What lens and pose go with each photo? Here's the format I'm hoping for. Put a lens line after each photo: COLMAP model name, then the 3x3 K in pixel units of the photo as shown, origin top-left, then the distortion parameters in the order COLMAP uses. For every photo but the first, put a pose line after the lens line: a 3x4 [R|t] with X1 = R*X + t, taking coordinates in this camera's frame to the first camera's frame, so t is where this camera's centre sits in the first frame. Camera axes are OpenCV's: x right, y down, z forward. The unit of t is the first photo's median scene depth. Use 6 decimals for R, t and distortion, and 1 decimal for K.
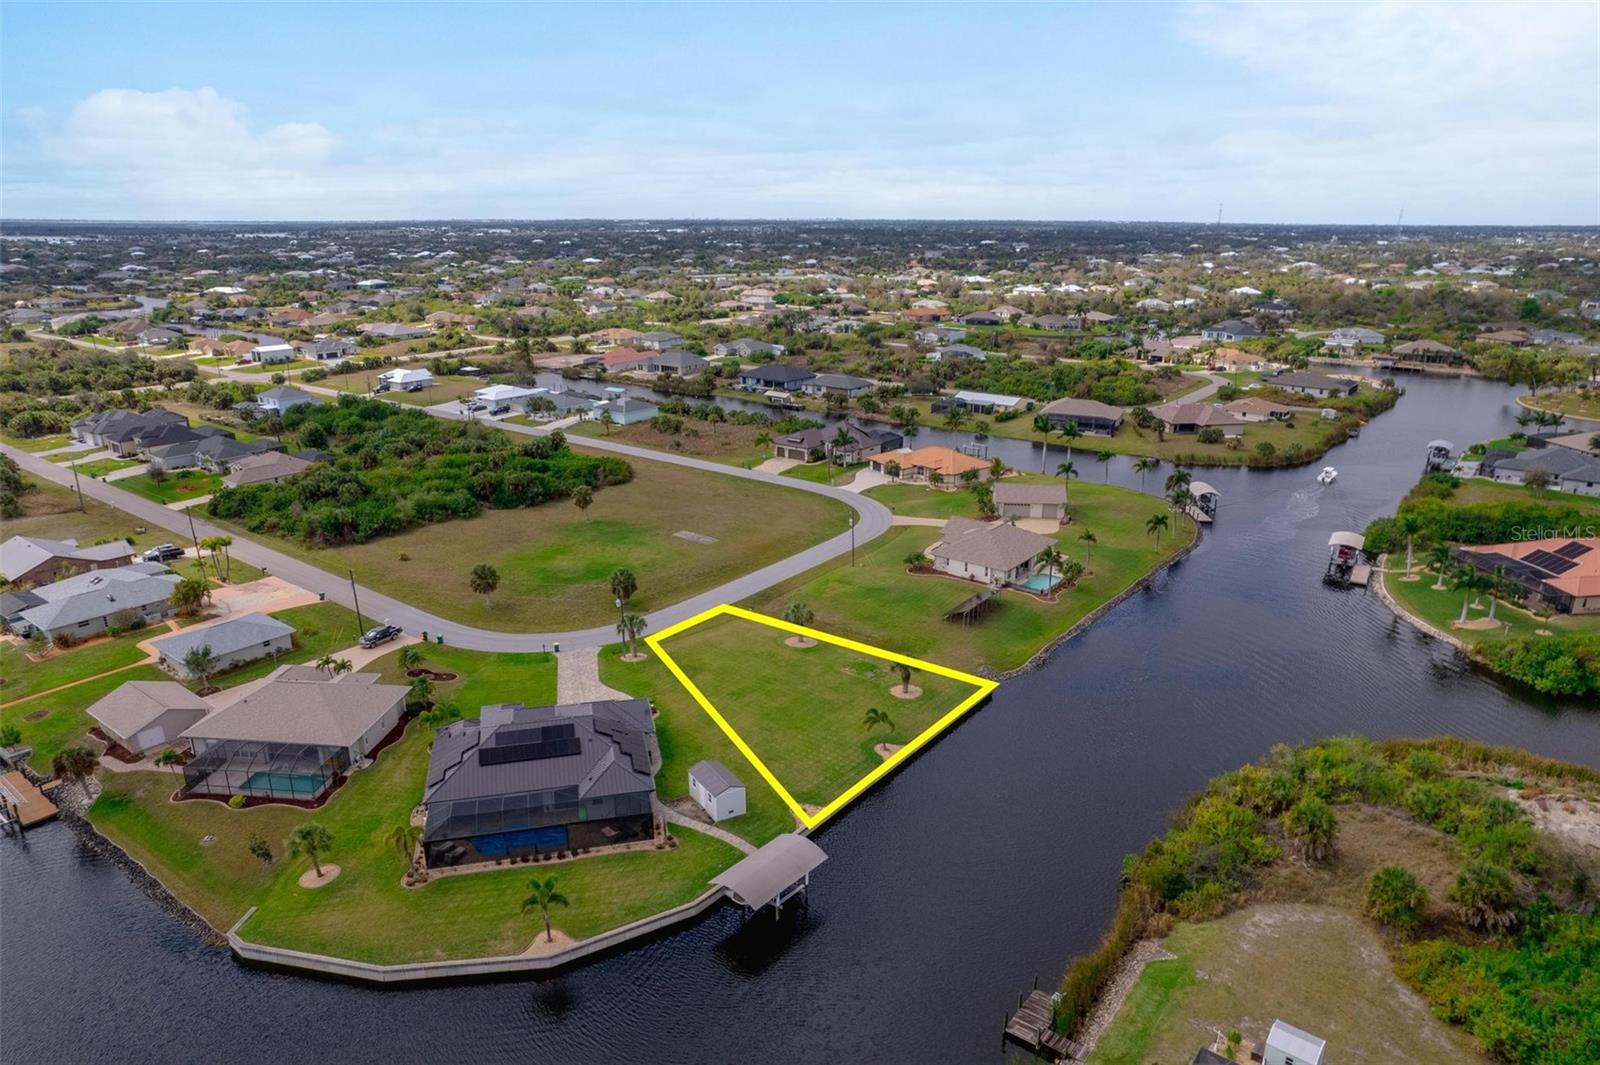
lens RADIAL K [[1028.4, 0, 805.2], [0, 1028.4, 528.4], [0, 0, 1]] dist [-0.070750, 0.068330]
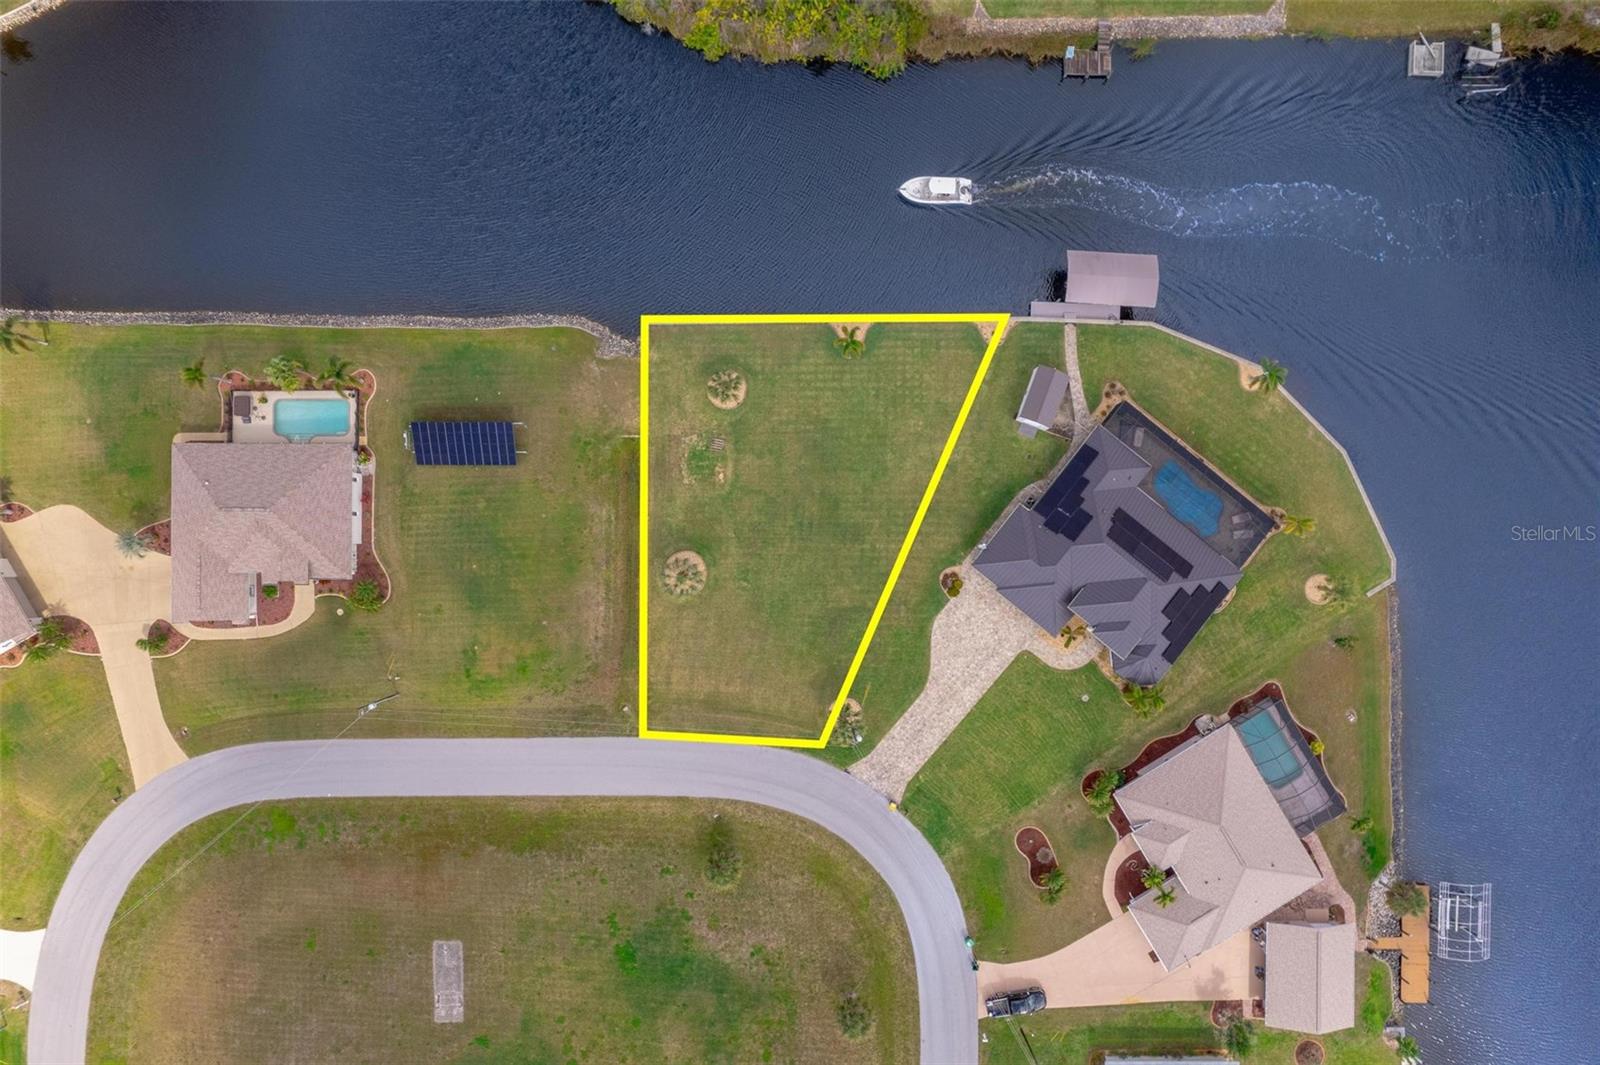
lens RADIAL K [[1028.4, 0, 809.2], [0, 1028.4, 543.1], [0, 0, 1]] dist [-0.070750, 0.068330]
pose [[-0.606120, -0.795373, -0.000633, -0.032761], [0.238356, -0.182401, 0.953895, -0.473843], [-0.758818, 0.578024, 0.300139, 0.534617]]
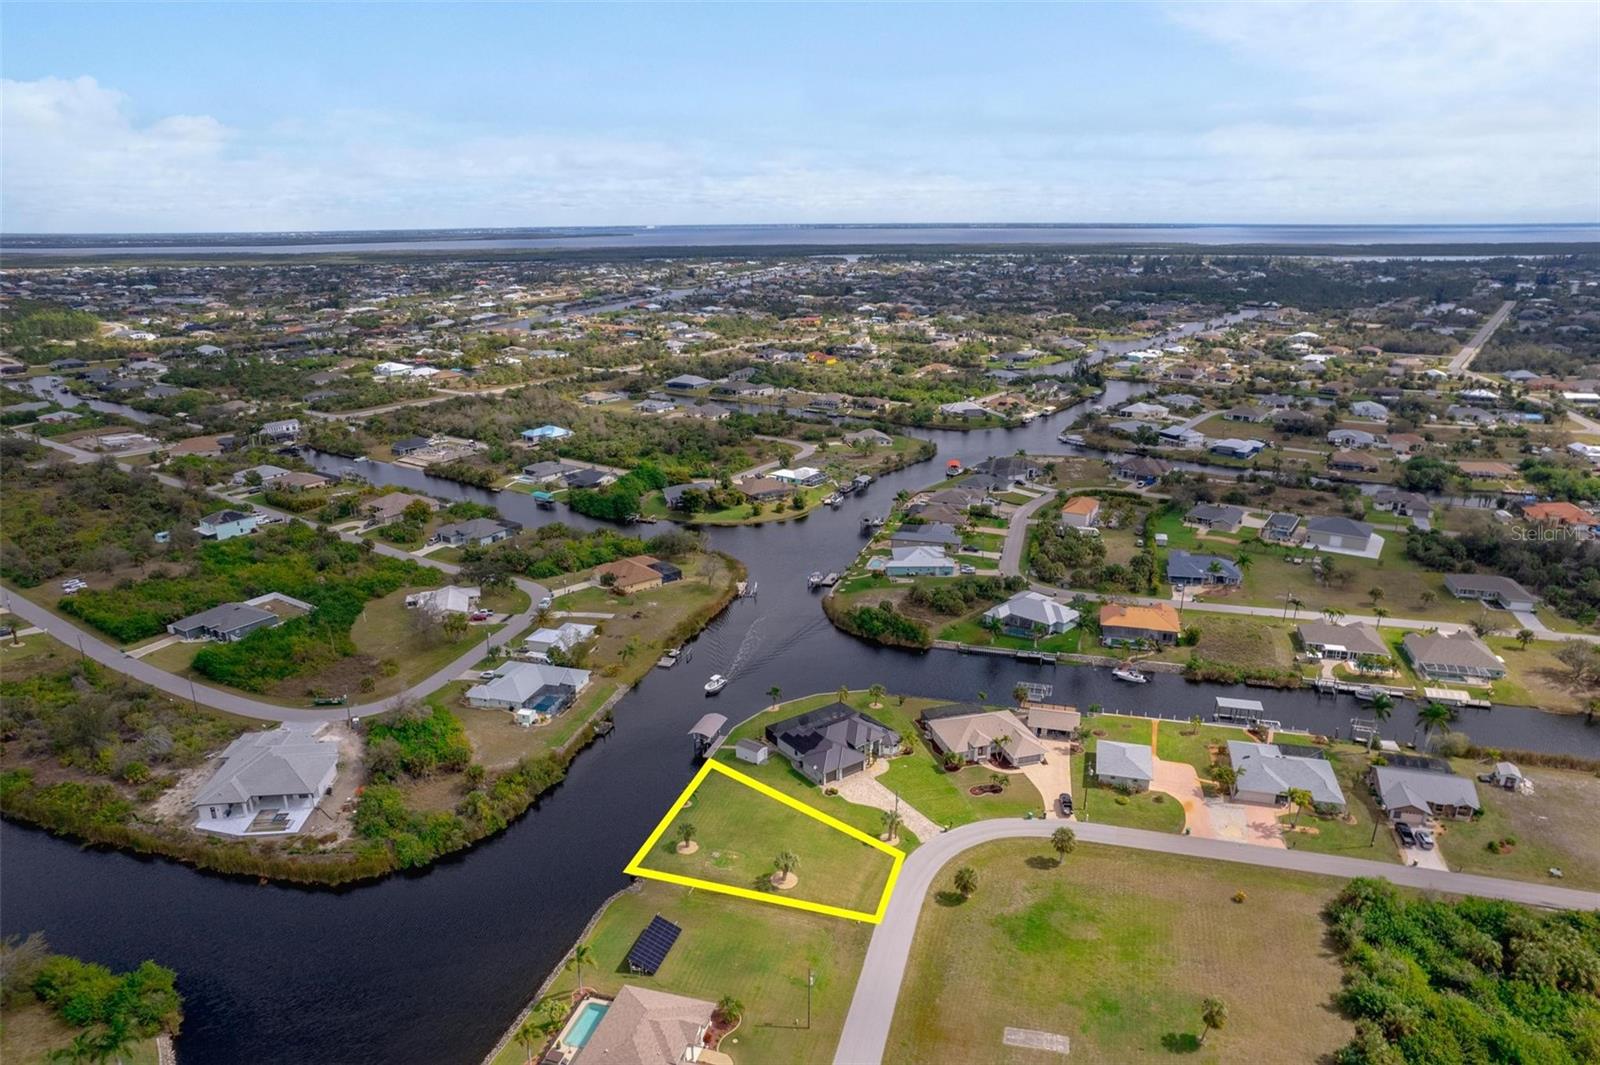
lens RADIAL K [[1028.4, 0, 810.7], [0, 1028.4, 532.0], [0, 0, 1]] dist [-0.070750, 0.068330]
pose [[-0.927801, 0.112845, -0.355599, 0.283687], [-0.106441, 0.833473, 0.542212, -0.723752], [0.357568, 0.540915, -0.761286, 1.356963]]
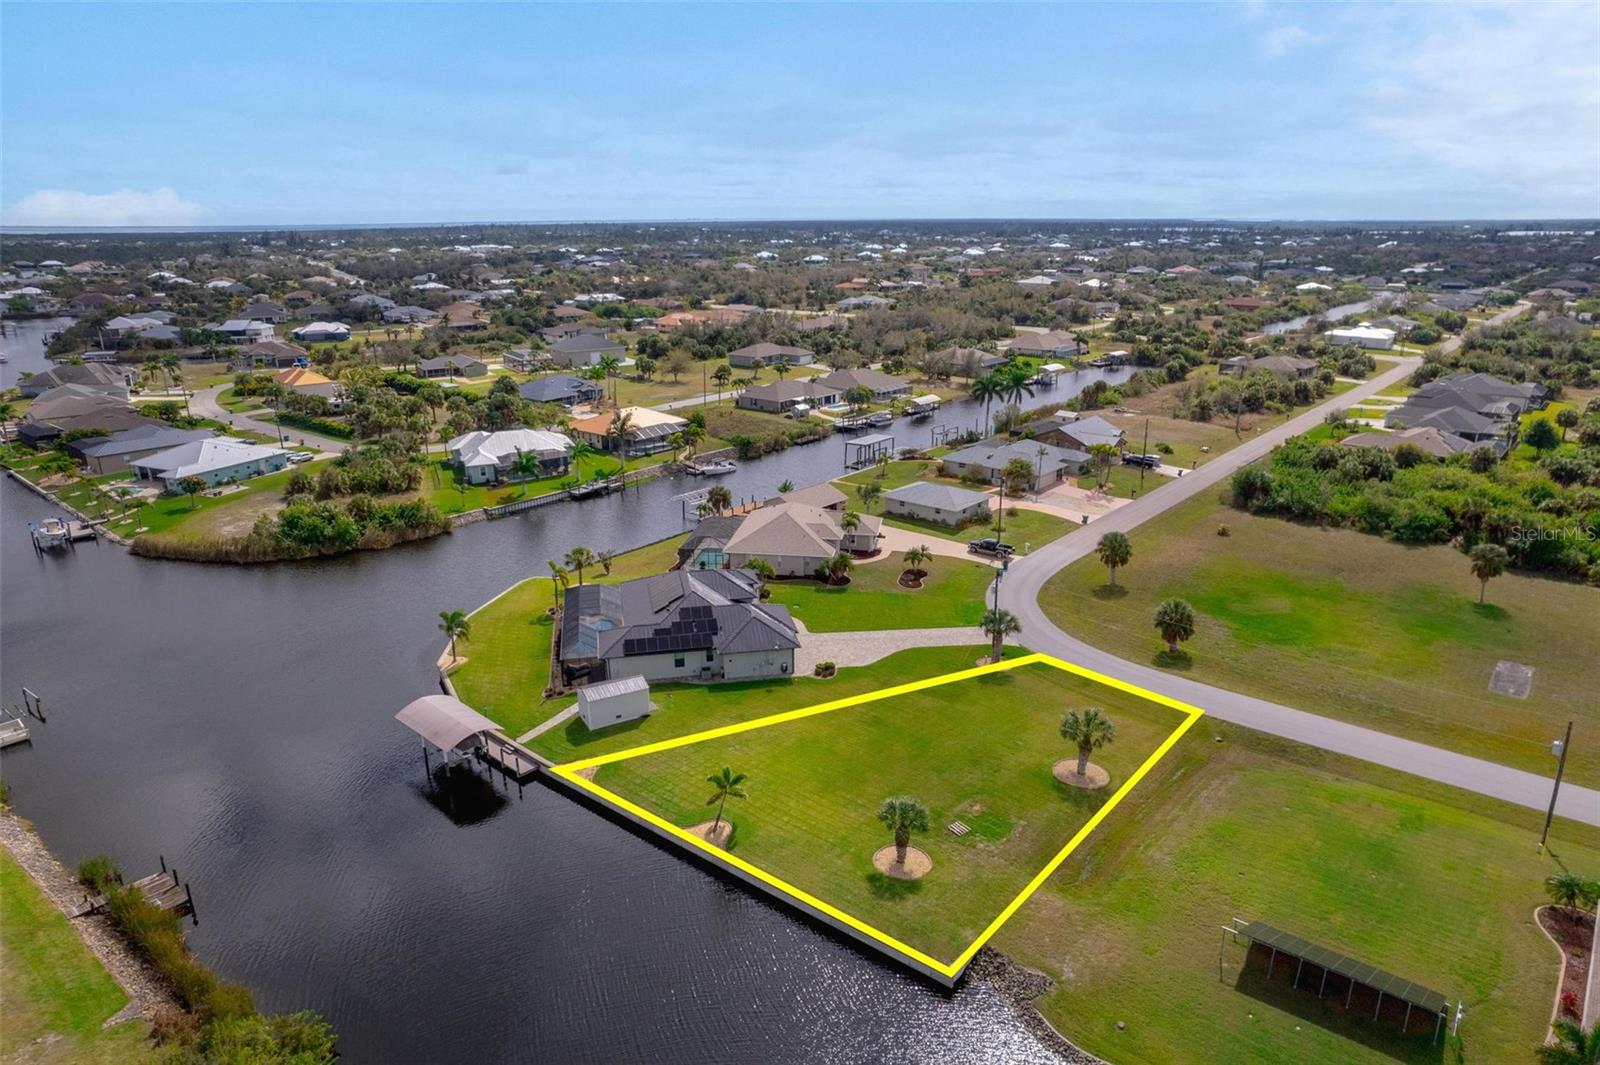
lens RADIAL K [[1028.4, 0, 810.7], [0, 1028.4, 527.8], [0, 0, 1]] dist [-0.070750, 0.068330]
pose [[-0.043368, 0.291215, -0.955674, 0.423142], [-0.289495, 0.911871, 0.291005, -0.119171], [0.956196, 0.289283, 0.044759, 0.609269]]
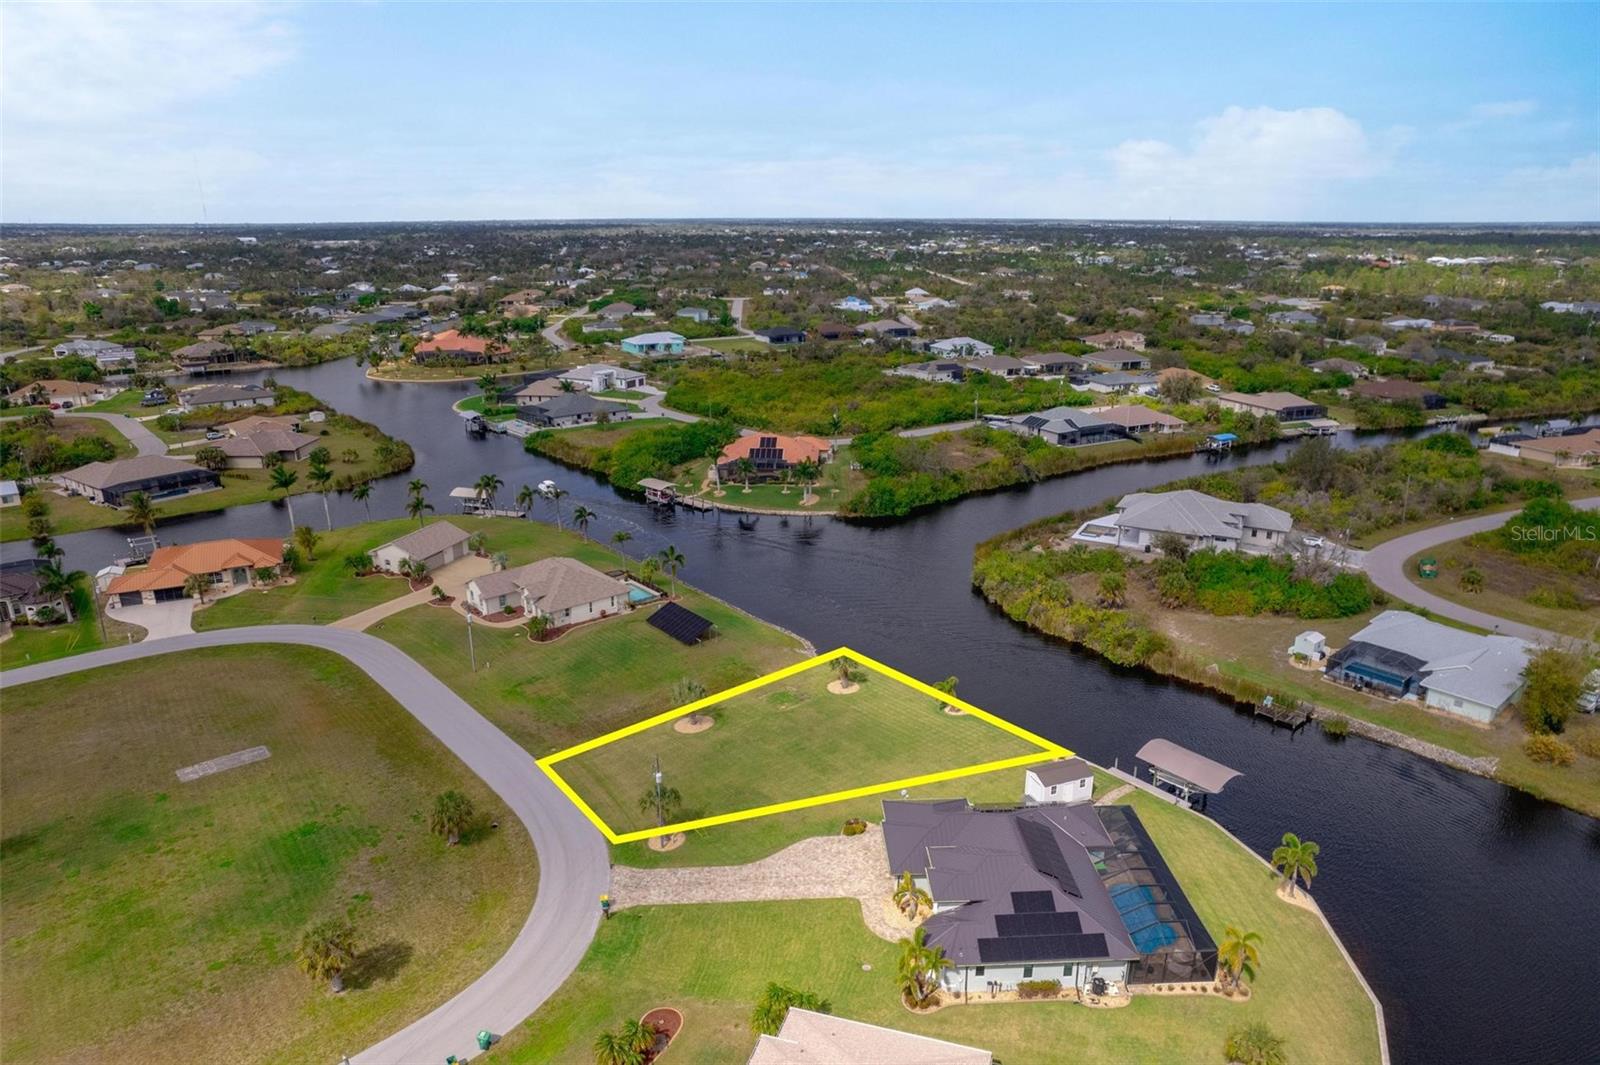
lens RADIAL K [[1028.4, 0, 807.5], [0, 1028.4, 535.3], [0, 0, 1]] dist [-0.070750, 0.068330]
pose [[0.203974, -0.296069, 0.933133, -0.571046], [0.289274, 0.928838, 0.231473, -0.159333], [-0.935262, 0.222717, 0.275103, 0.505153]]
